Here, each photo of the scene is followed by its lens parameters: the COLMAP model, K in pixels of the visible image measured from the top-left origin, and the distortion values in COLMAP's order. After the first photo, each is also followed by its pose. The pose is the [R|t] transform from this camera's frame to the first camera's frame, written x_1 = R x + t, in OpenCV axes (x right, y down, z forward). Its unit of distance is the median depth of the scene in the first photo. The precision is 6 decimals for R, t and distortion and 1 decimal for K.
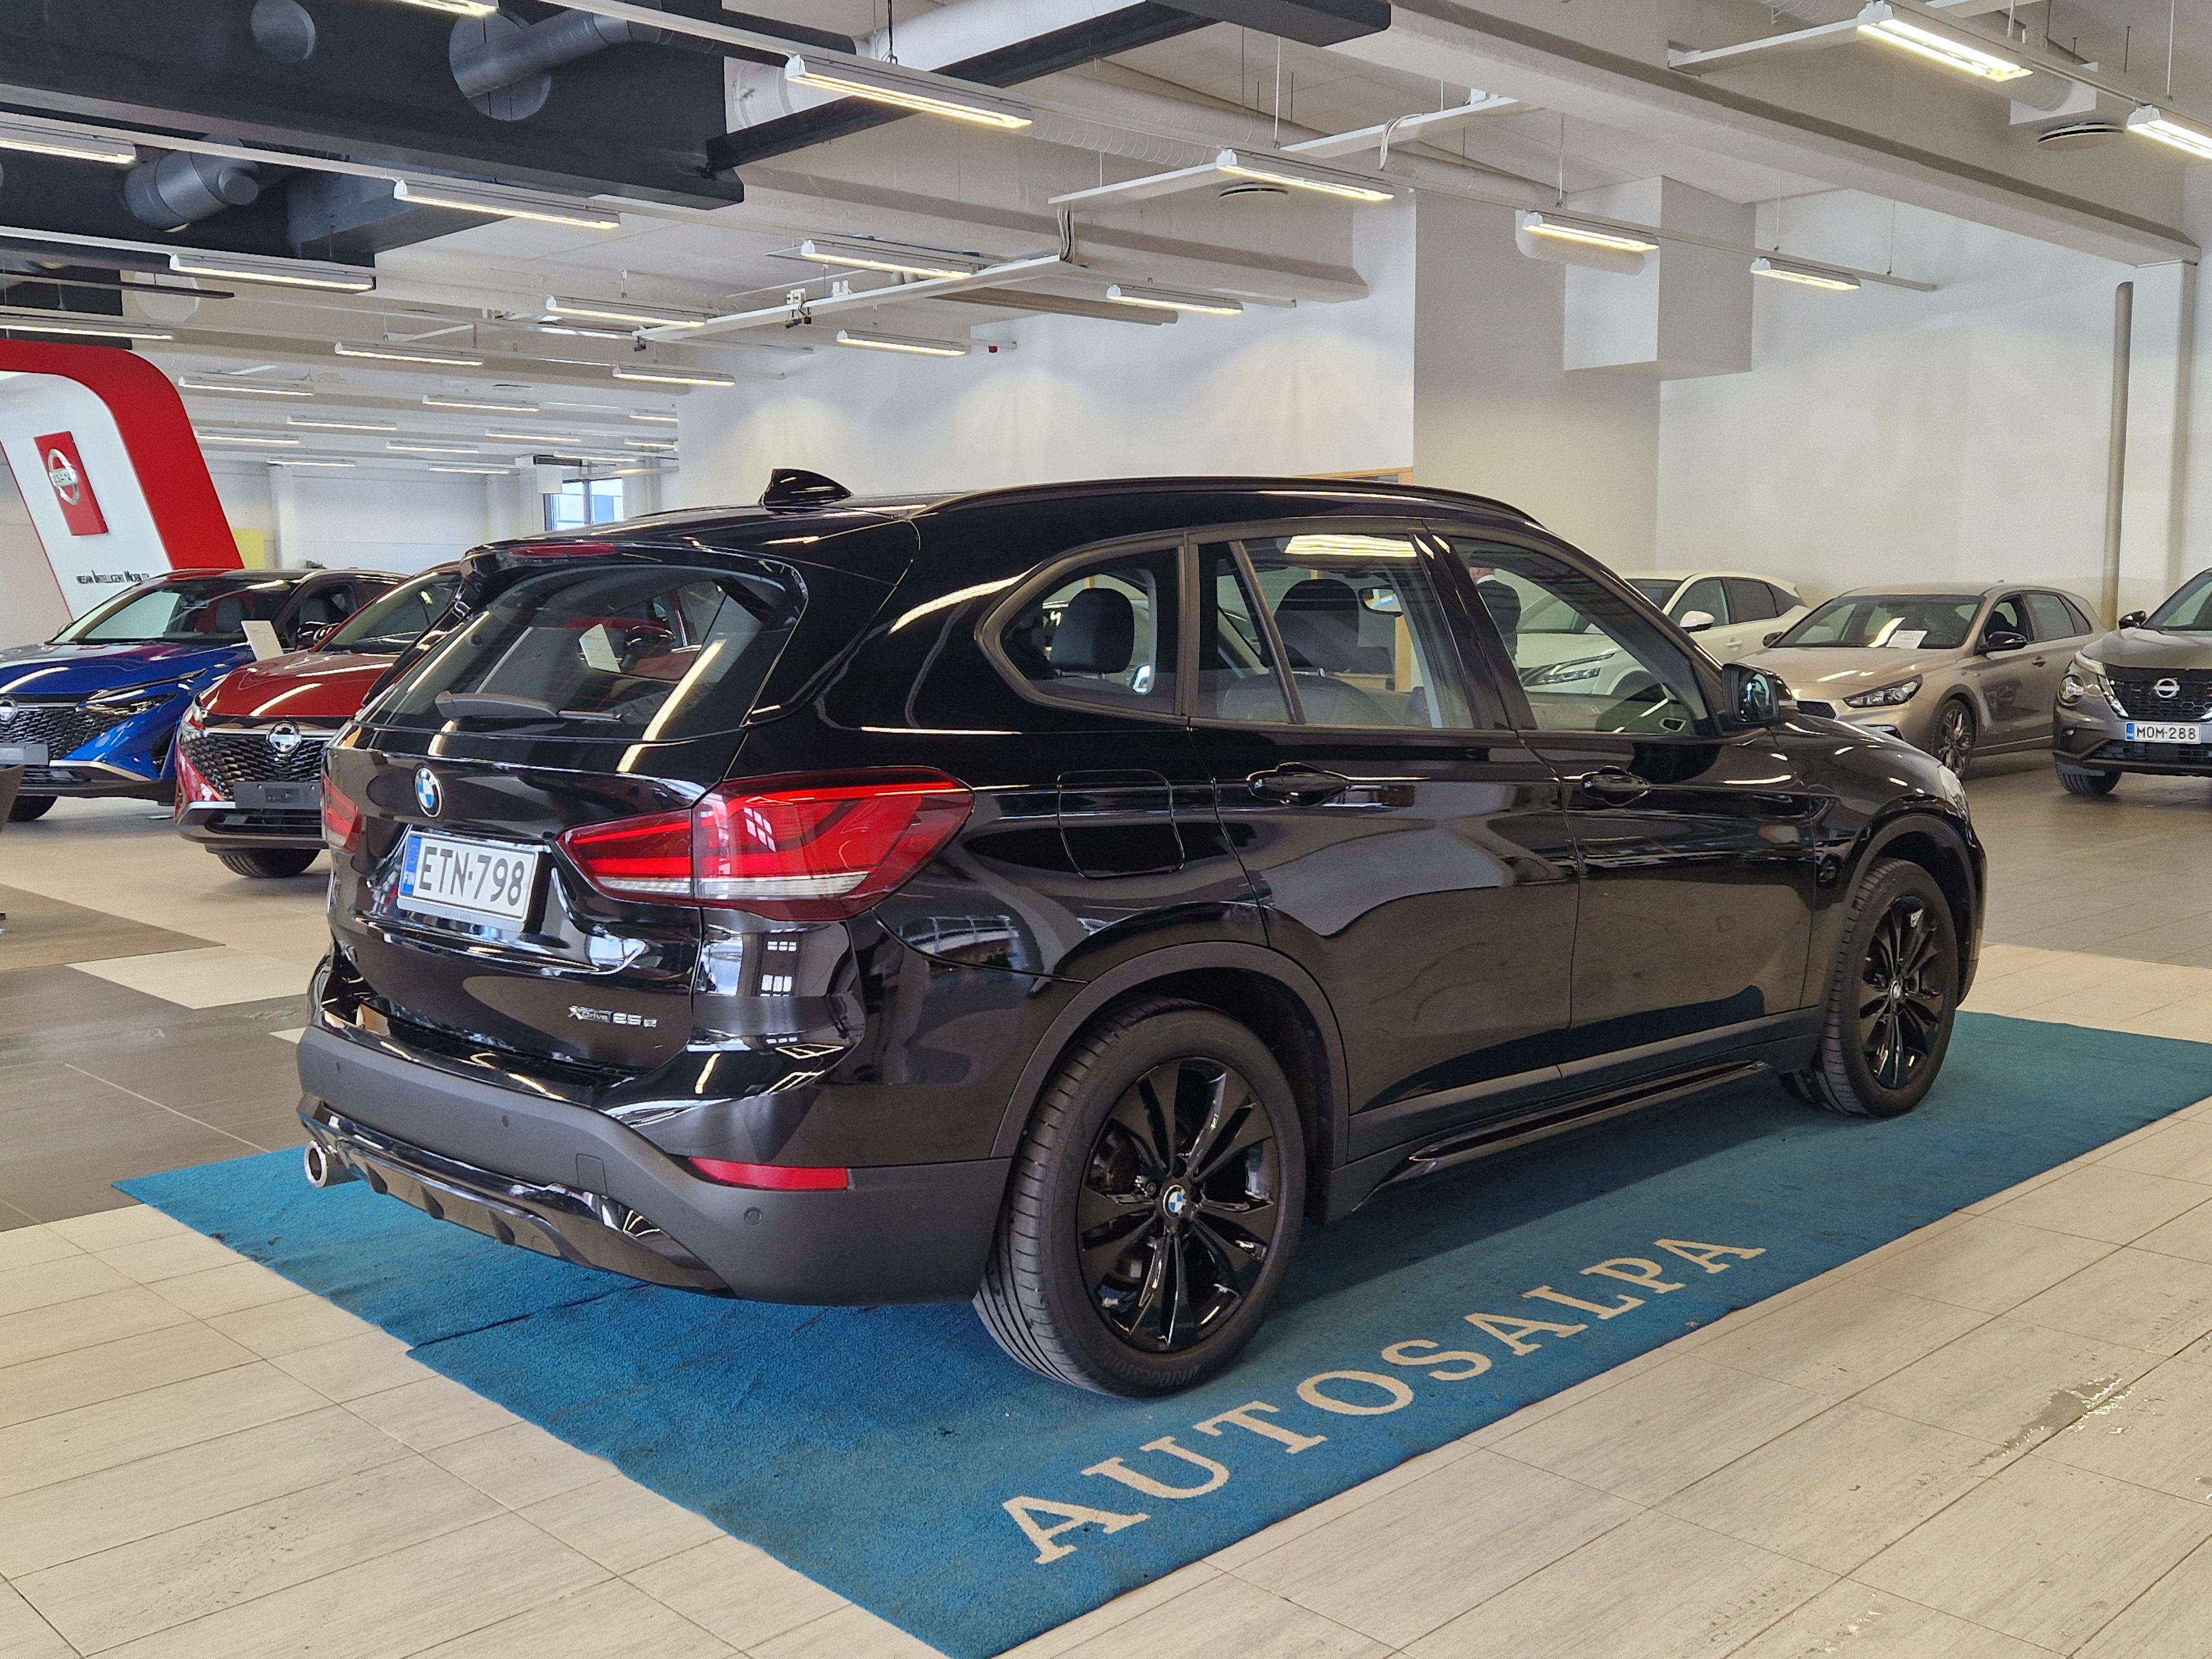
lens RADIAL K [[2053.9, 0, 1109.9], [0, 2053.9, 839.9], [0, 0, 1]] dist [0.107882, -0.117735]
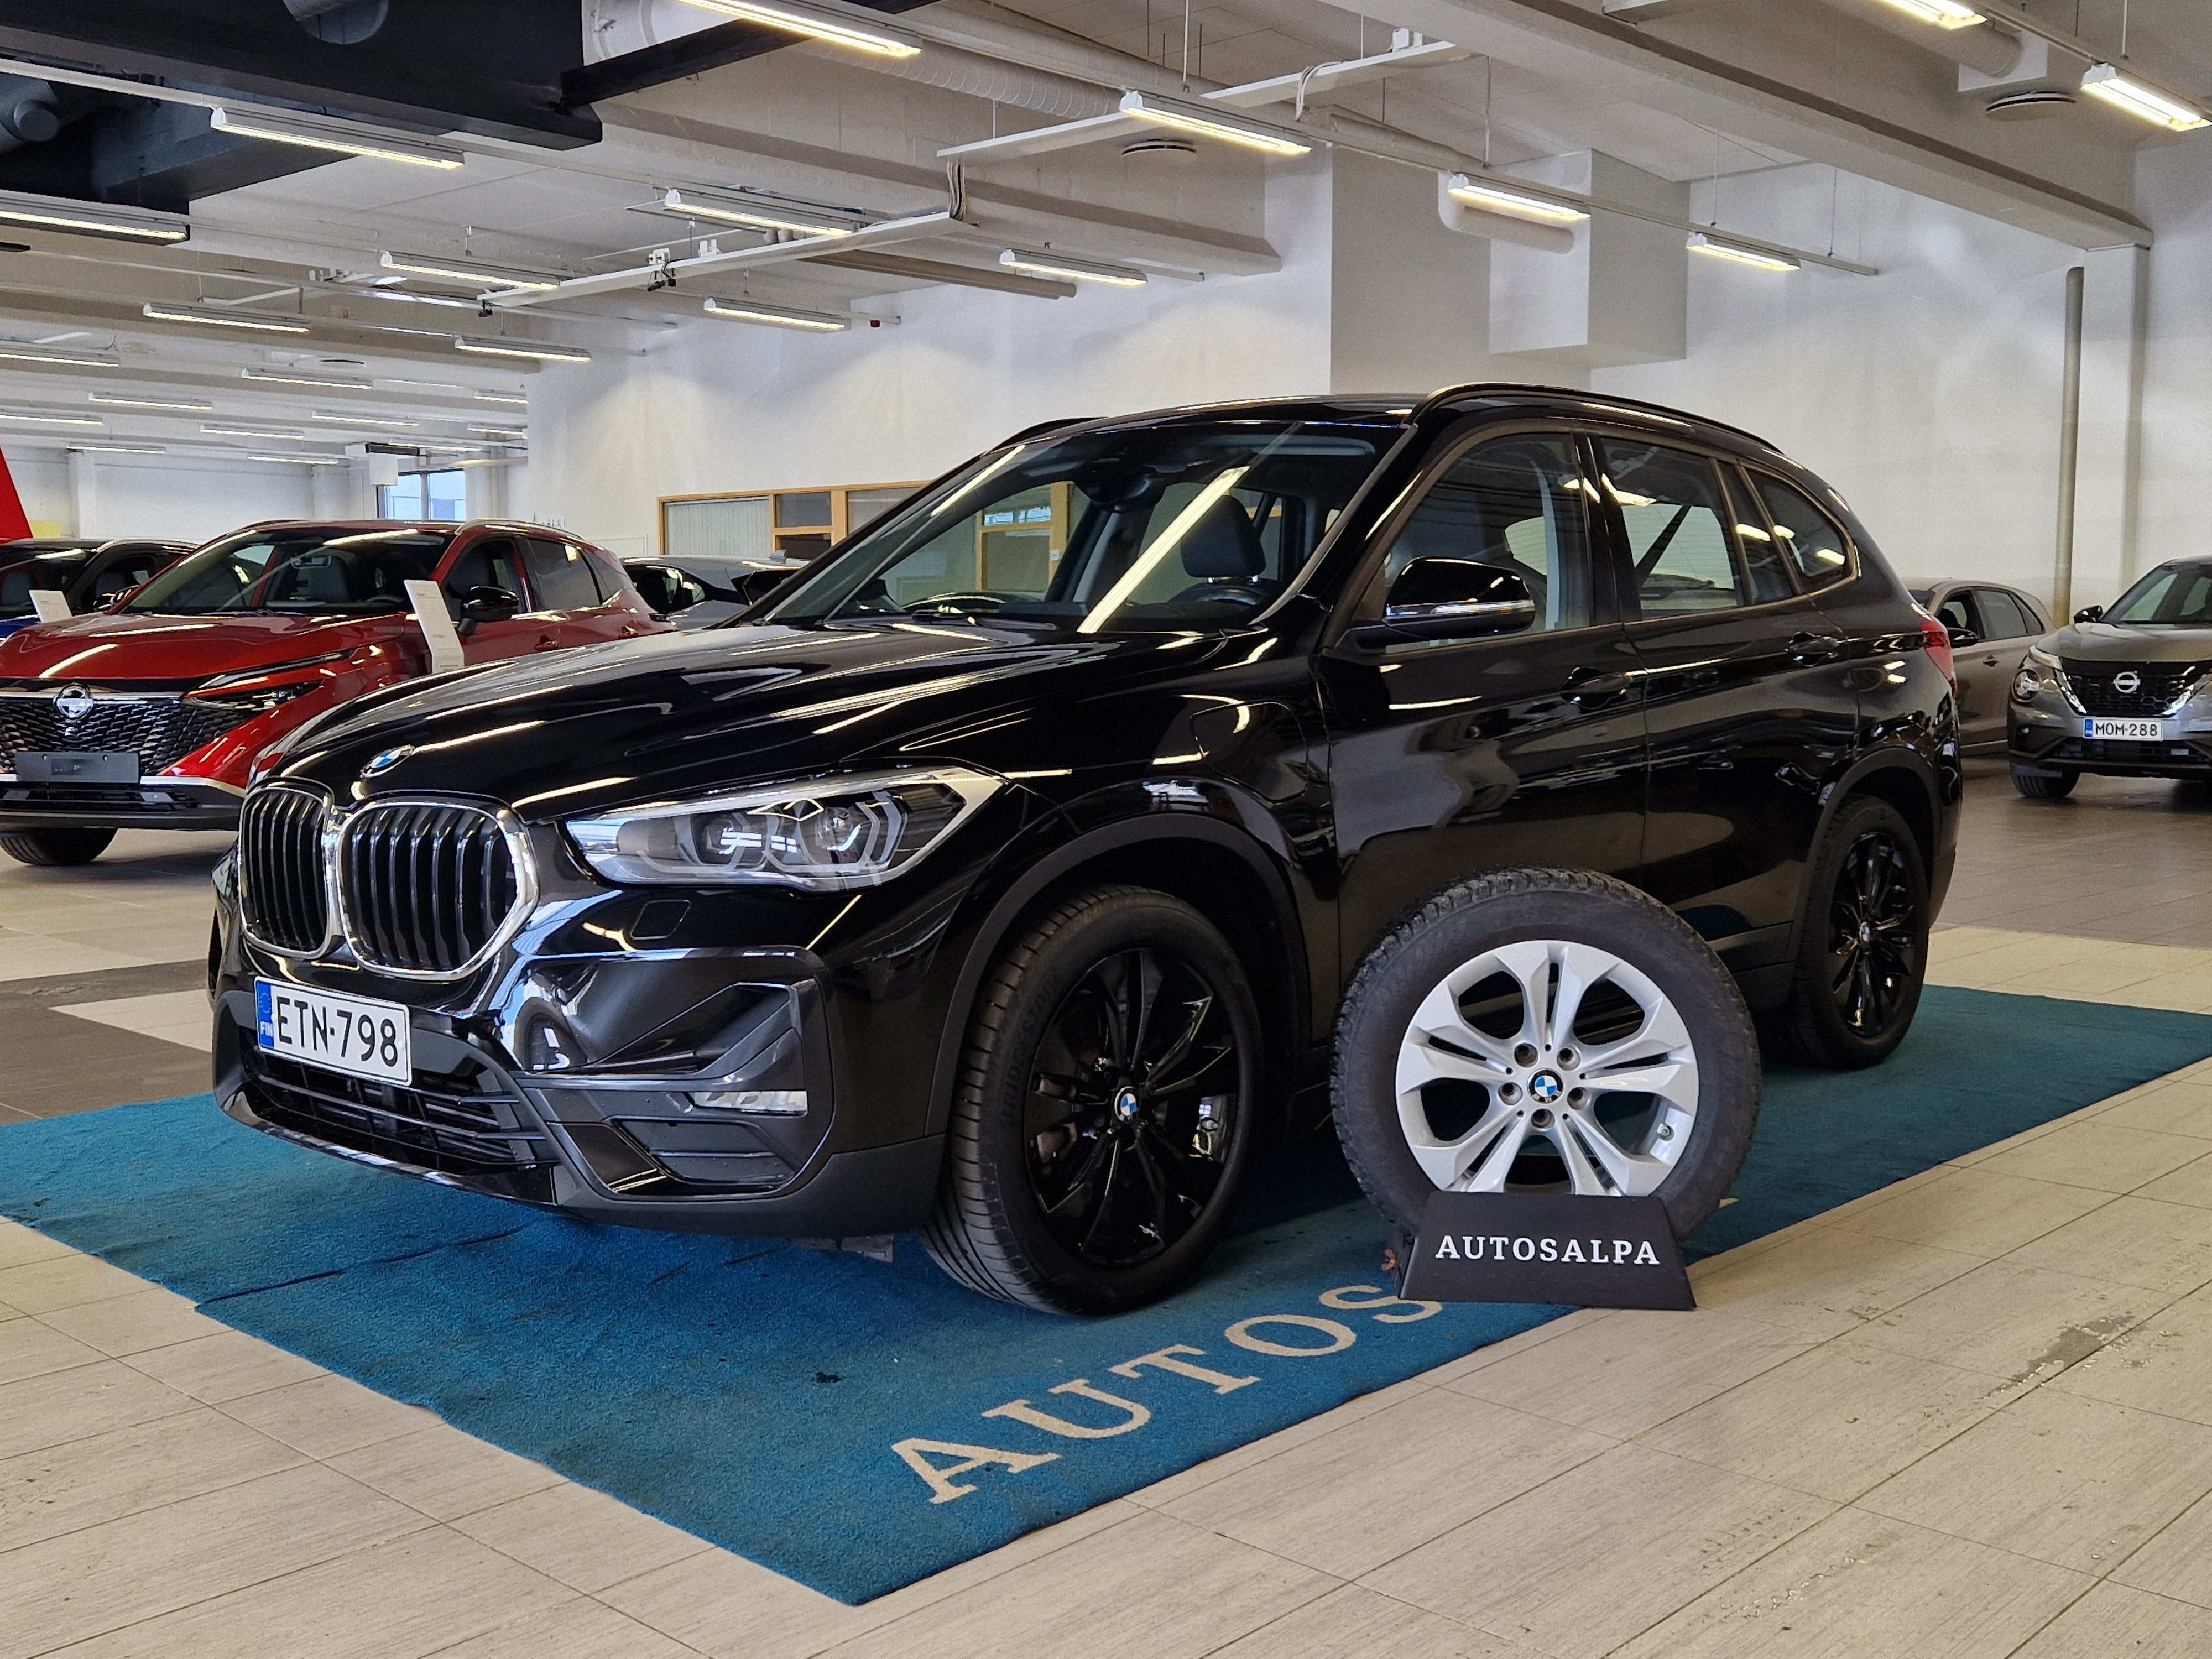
lens RADIAL K [[2215.9, 0, 1106.0], [0, 2215.9, 829.5], [0, 0, 1]] dist [0.127919, -0.186500]
pose [[0.998791, 0.005272, 0.048878, -0.003757], [-0.004100, 0.999703, -0.024033, 0.034420], [-0.048990, 0.023803, 0.998516, 0.021778]]
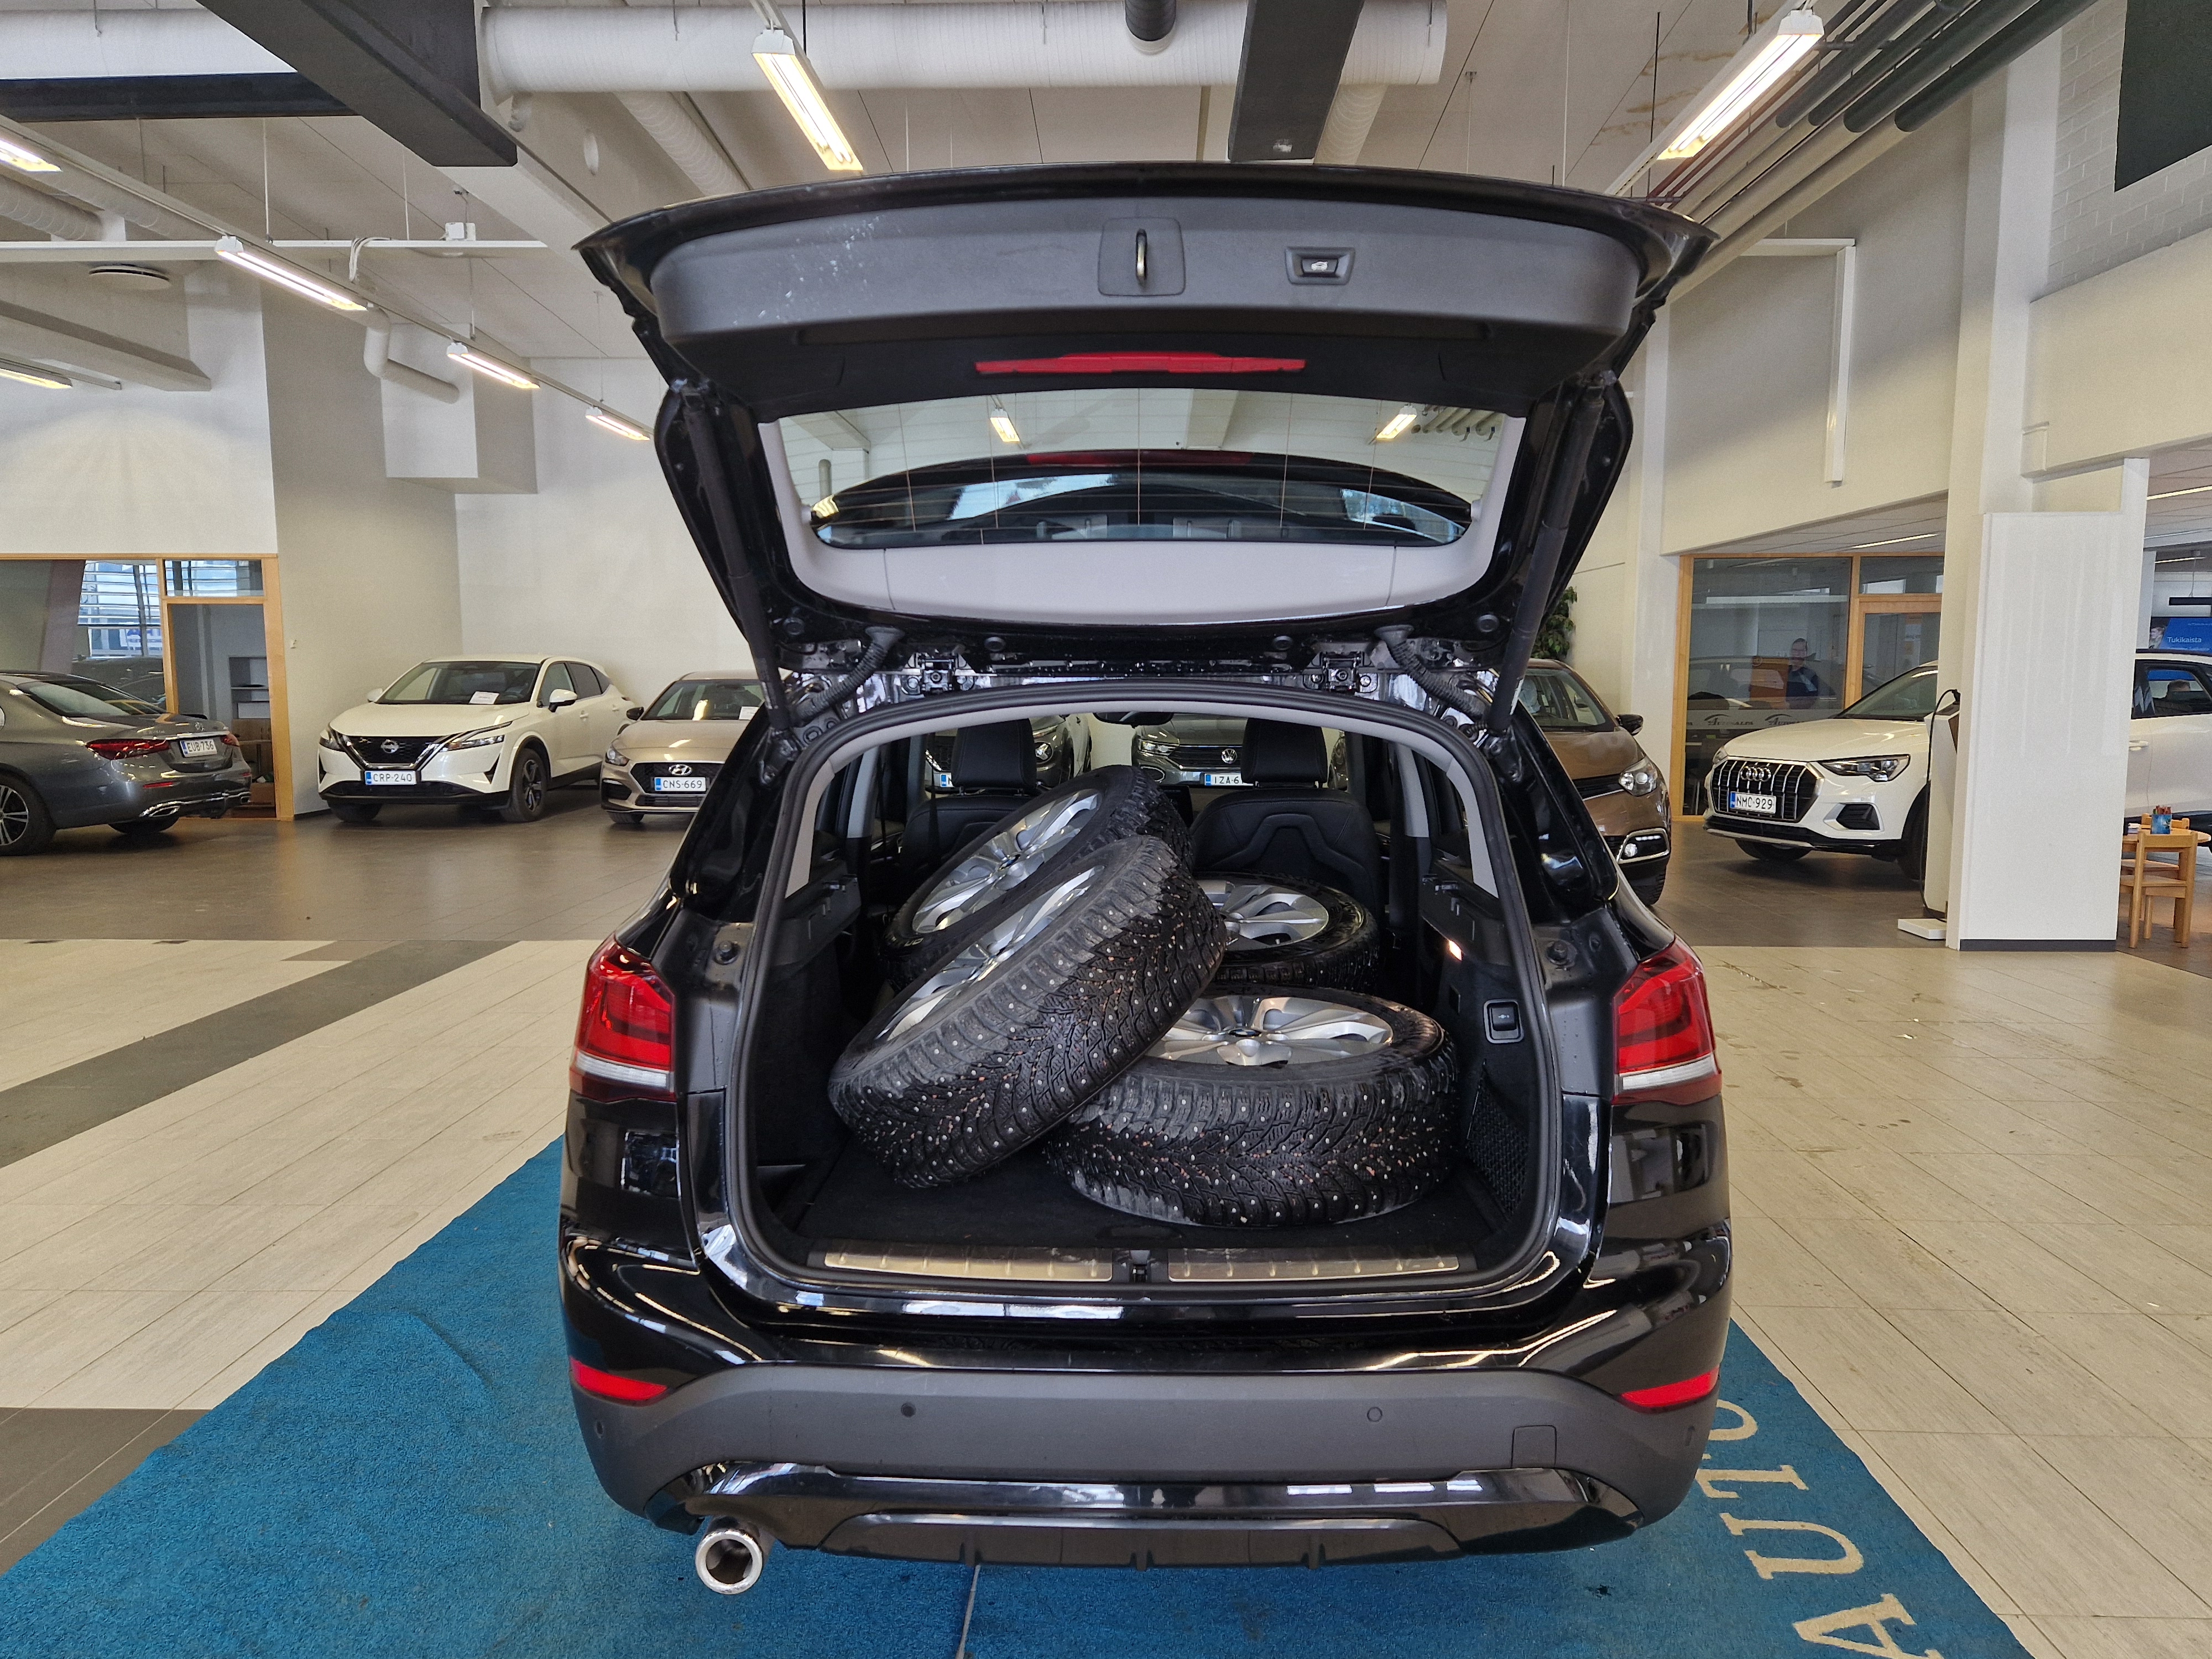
lens RADIAL K [[1599.6, 0, 1106.0], [0, 1599.6, 829.5], [0, 0, 1]] dist [0.006070, -0.001988]
pose [[0.716227, -0.057237, 0.695516, -0.334109], [0.068577, 0.997580, 0.011475, -0.042898], [-0.694490, 0.039477, 0.718418, 0.270502]]
